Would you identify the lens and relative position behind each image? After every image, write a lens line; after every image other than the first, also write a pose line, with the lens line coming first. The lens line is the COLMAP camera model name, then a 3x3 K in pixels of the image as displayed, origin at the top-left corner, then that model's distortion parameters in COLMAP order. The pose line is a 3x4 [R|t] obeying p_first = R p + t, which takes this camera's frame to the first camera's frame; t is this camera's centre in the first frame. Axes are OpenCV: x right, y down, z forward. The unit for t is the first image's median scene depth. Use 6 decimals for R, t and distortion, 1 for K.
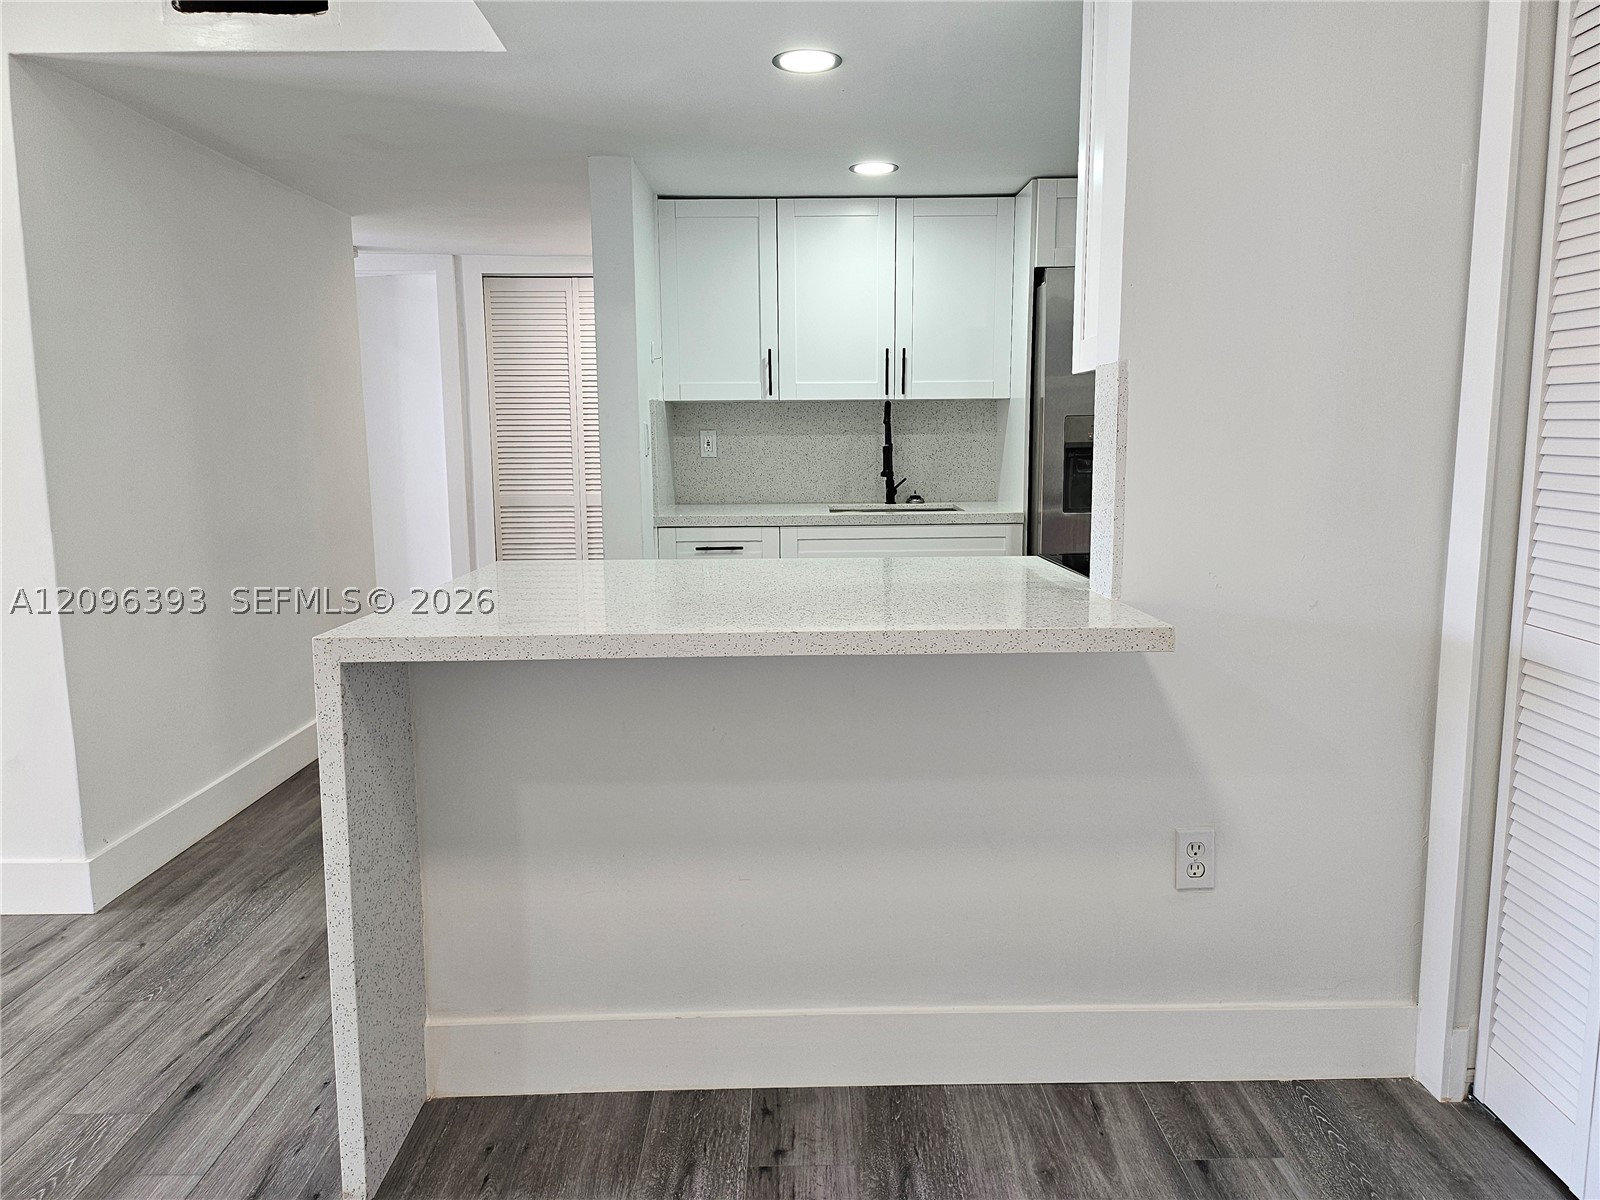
lens RADIAL K [[1124.9, 0, 796.3], [0, 1124.9, 592.4], [0, 0, 1]] dist [0.073976, -0.077886]
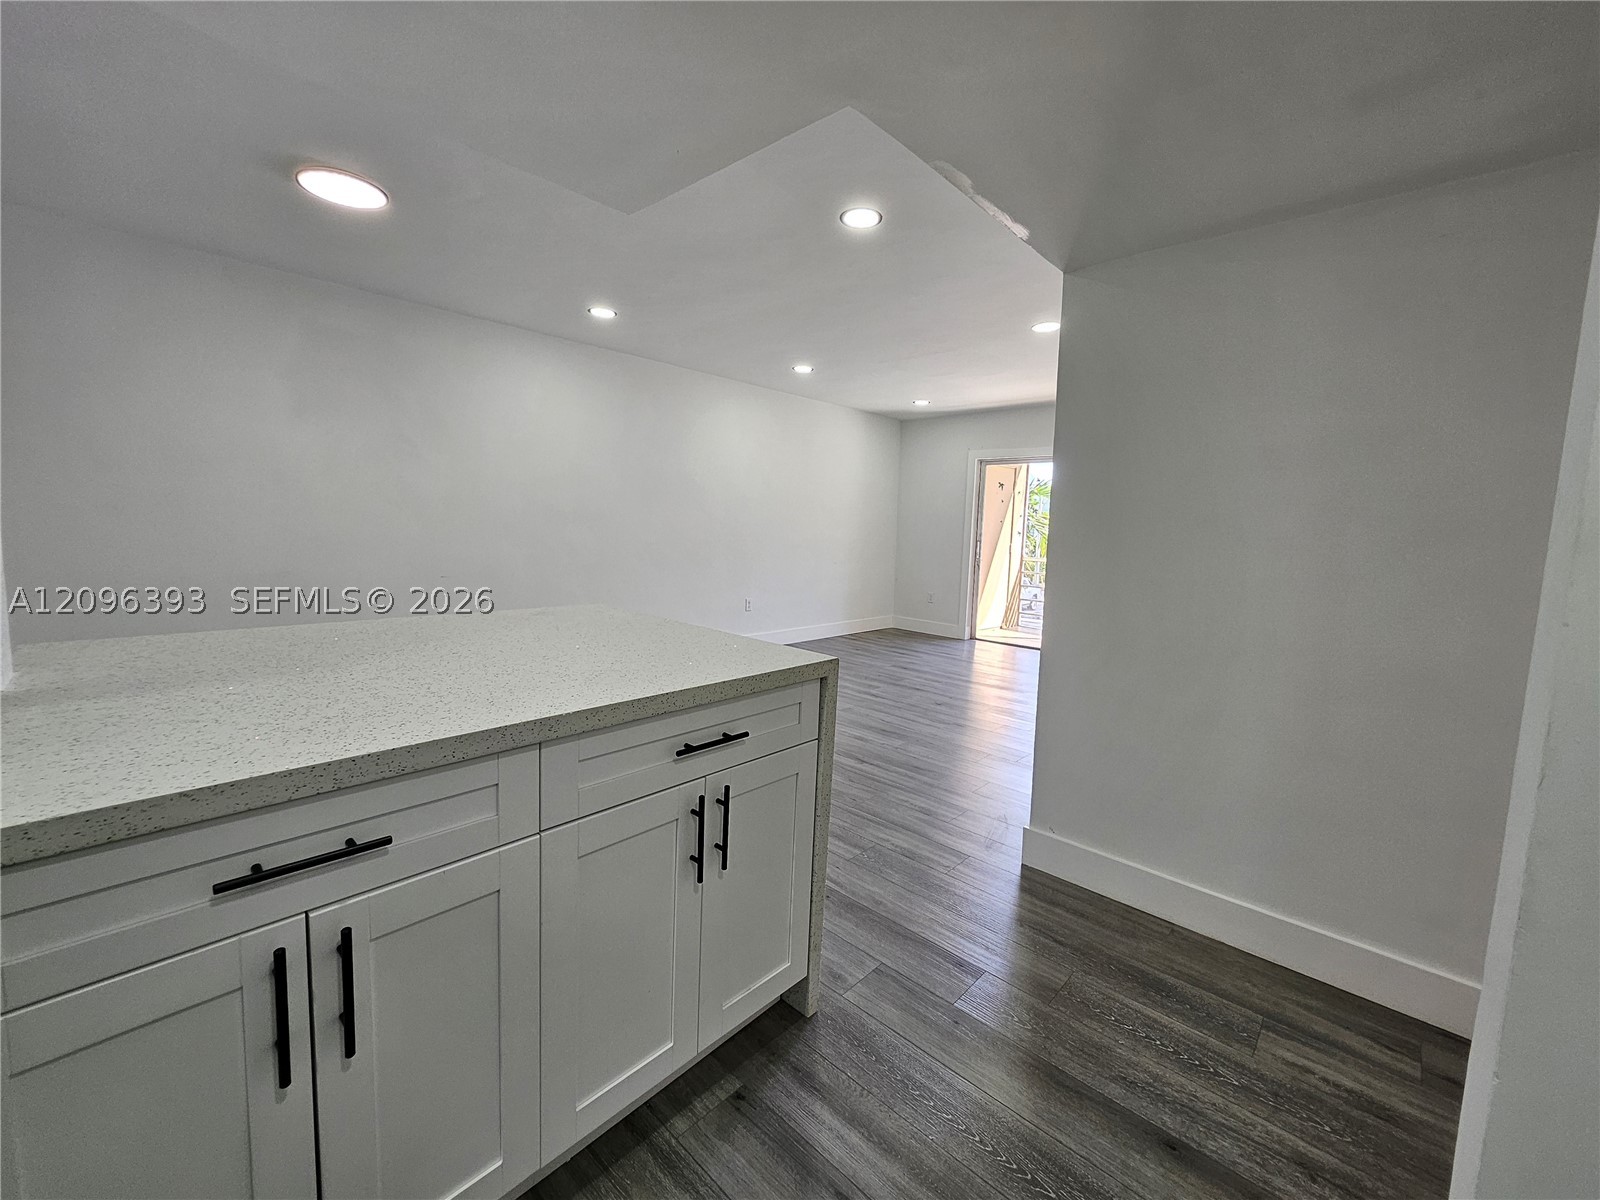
lens RADIAL K [[644.0, 0, 798.0], [0, 644.0, 588.0], [0, 0, 1]] dist [-0.001856, -0.000627]
pose [[-0.690082, 0.056064, -0.721556, 0.099495], [-0.131349, 0.970736, 0.201045, -0.124644], [0.711712, 0.233514, -0.662523, 0.870384]]
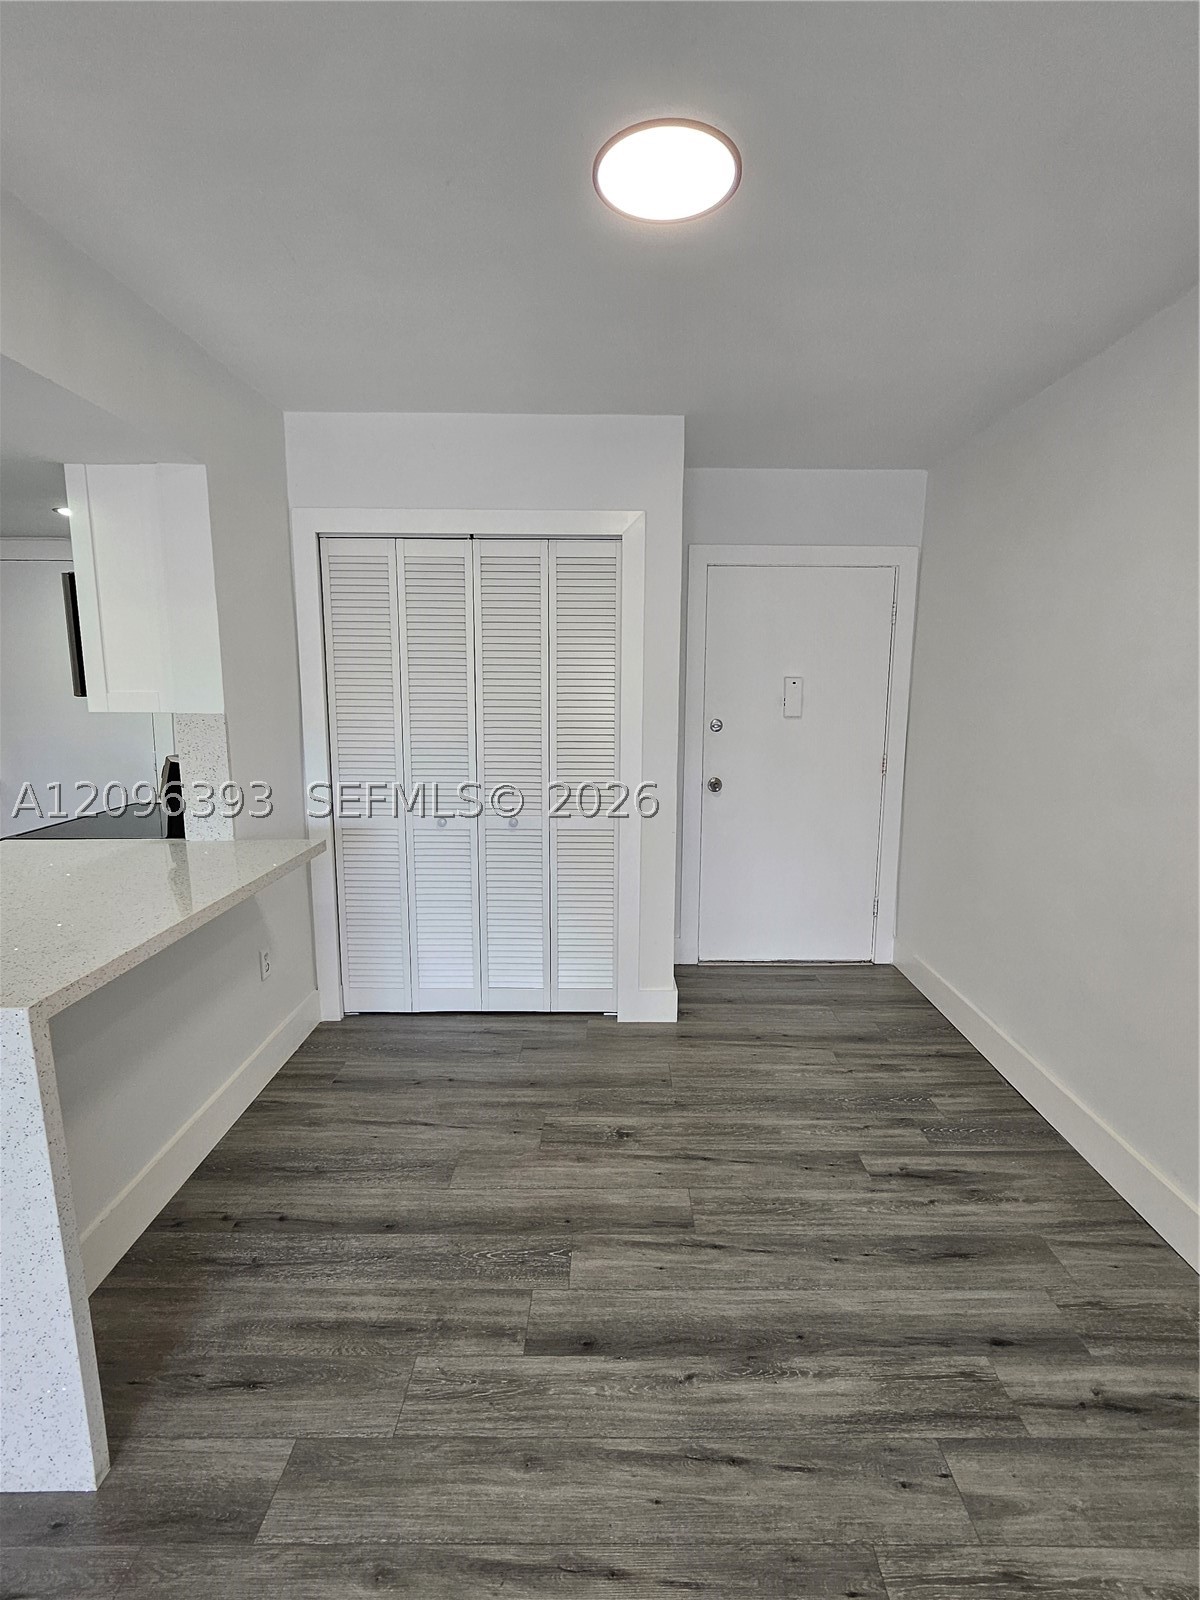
lens RADIAL K [[759.5, 0, 610.3], [0, 759.5, 799.3], [0, 0, 1]] dist [-0.011973, 0.009069]
pose [[0.004706, -0.143111, 0.989695, -0.447436], [0.135599, 0.980656, 0.141159, -0.072448], [-0.990753, 0.133537, 0.024021, 0.167673]]
